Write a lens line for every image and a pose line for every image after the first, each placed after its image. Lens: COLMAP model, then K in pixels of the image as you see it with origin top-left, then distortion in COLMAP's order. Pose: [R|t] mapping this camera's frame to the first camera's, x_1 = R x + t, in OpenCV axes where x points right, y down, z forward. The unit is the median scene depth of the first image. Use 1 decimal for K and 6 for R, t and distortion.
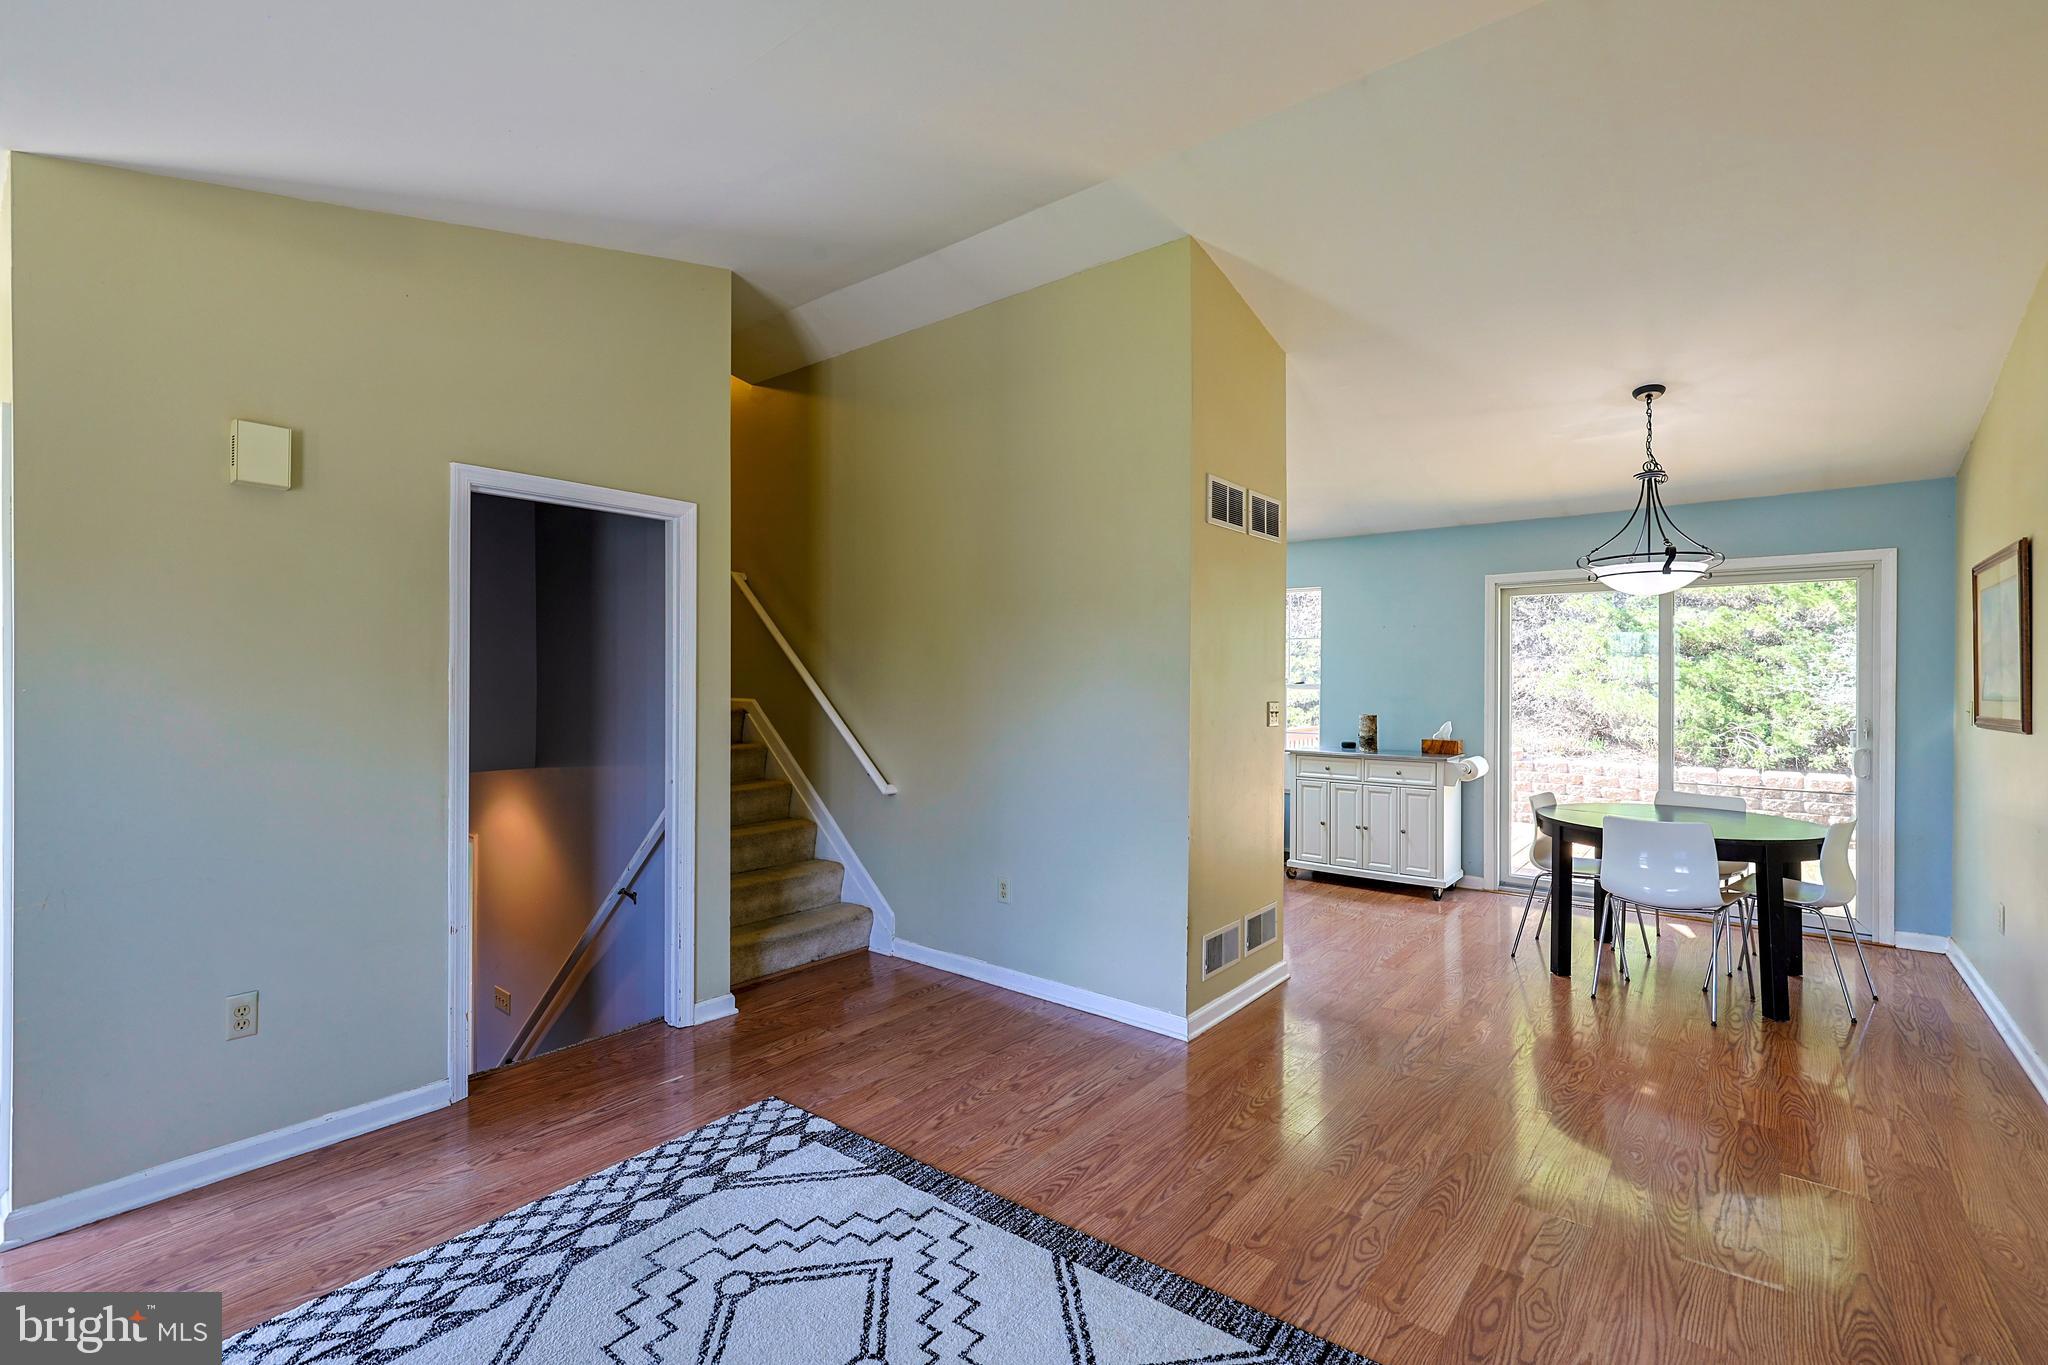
lens RADIAL K [[906.0, 0, 1025.7], [0, 906.0, 684.9], [0, 0, 1]] dist [-0.001034, 0.001315]
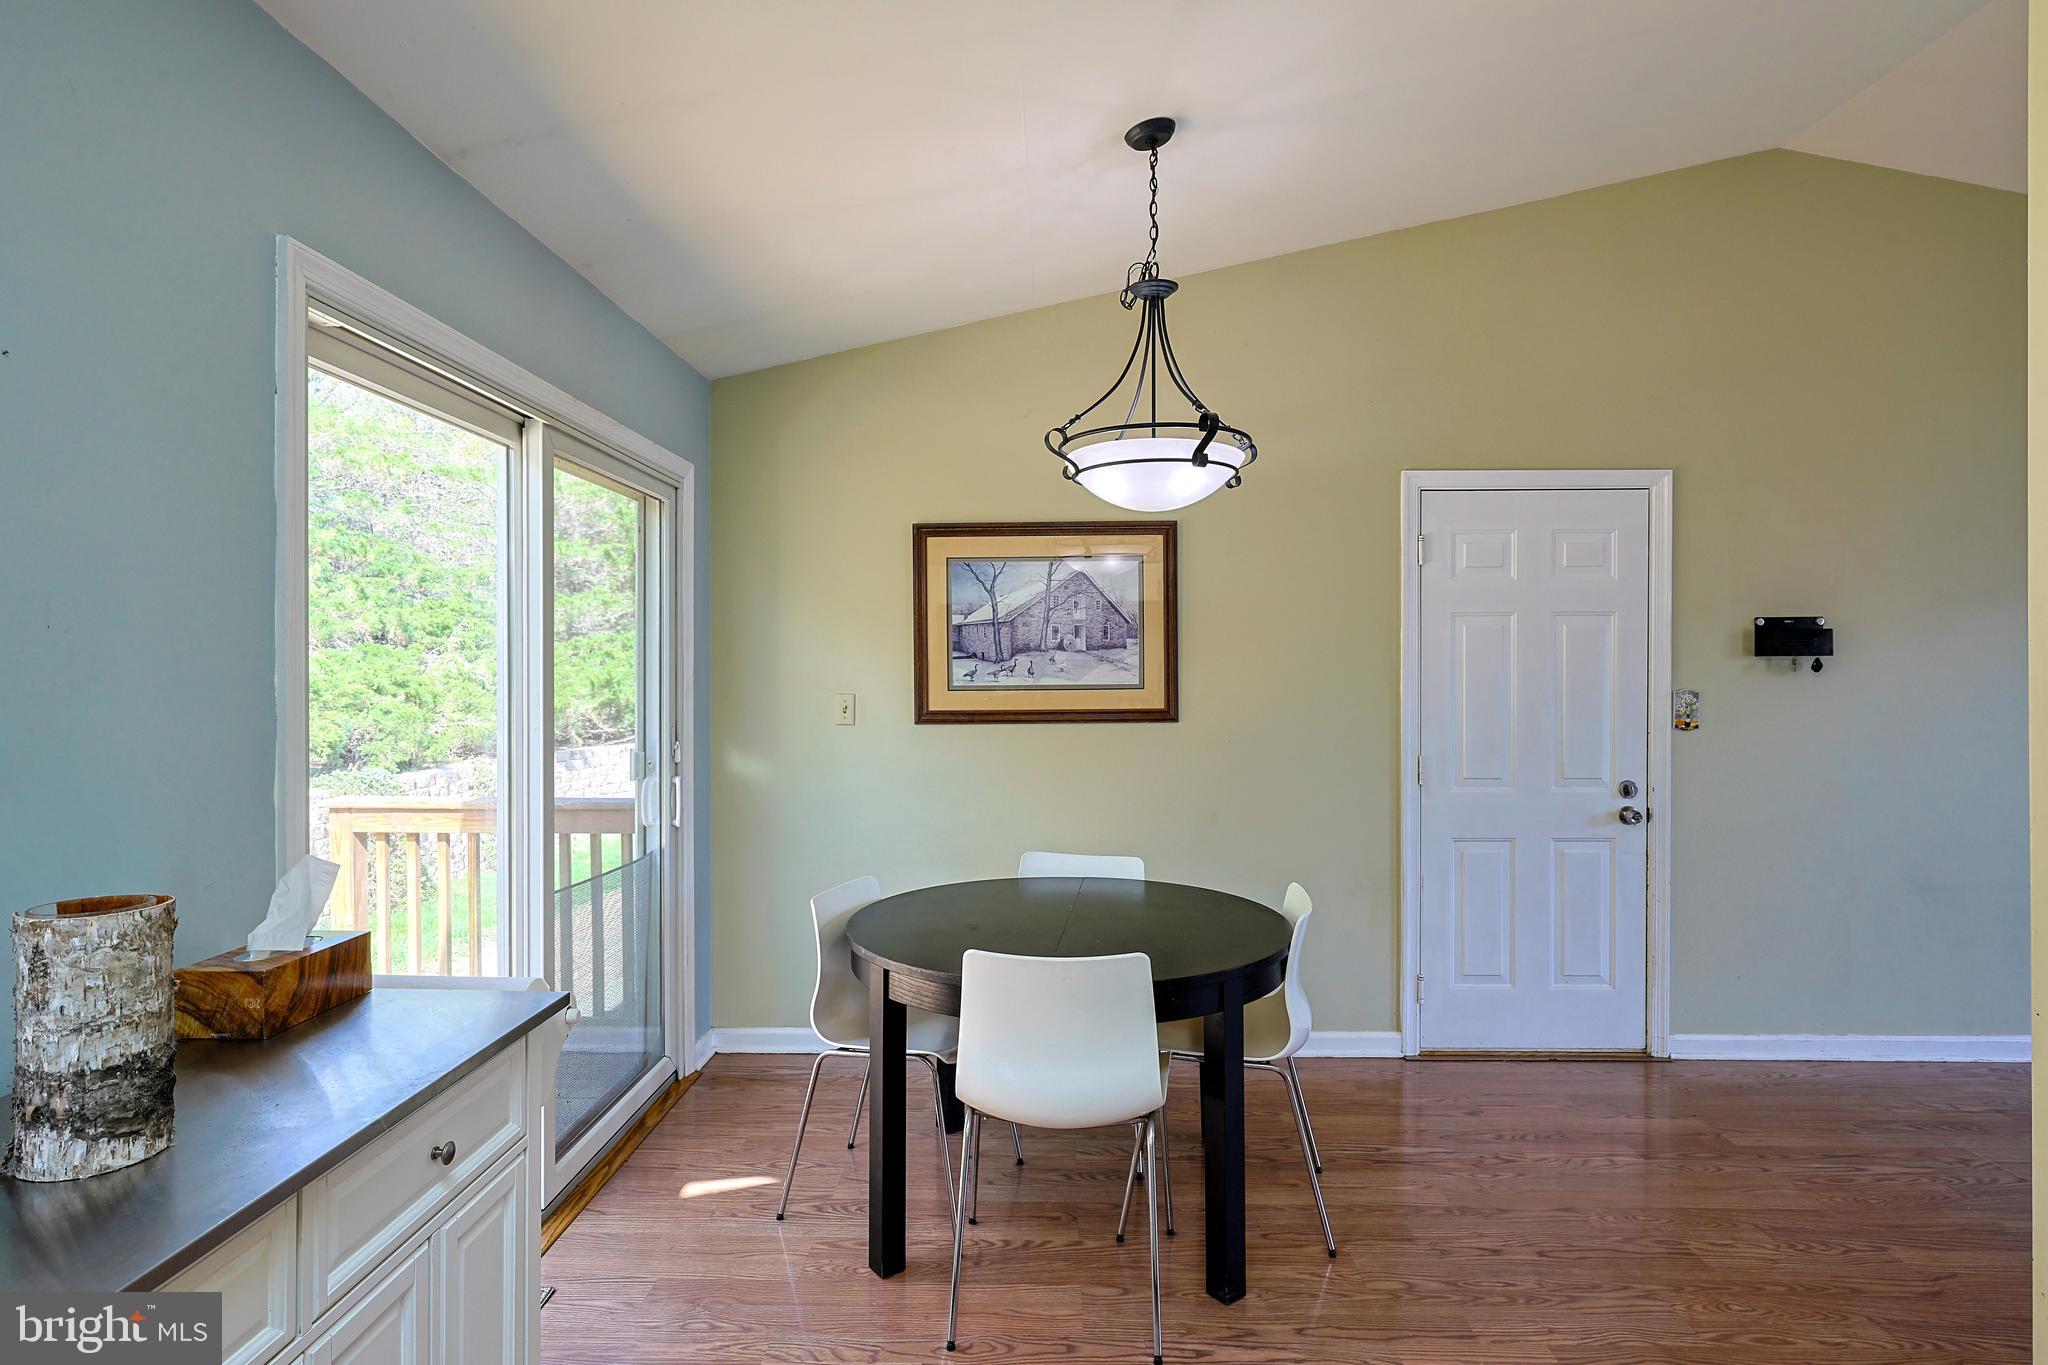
lens RADIAL K [[1074.5, 0, 1016.2], [0, 1074.5, 683.4], [0, 0, 1]] dist [0.006644, 0.000746]
pose [[-0.610814, -0.011903, 0.791685, 0.268603], [0.004751, 0.999814, 0.018698, -0.008950], [-0.791760, 0.015183, -0.610643, 1.733850]]
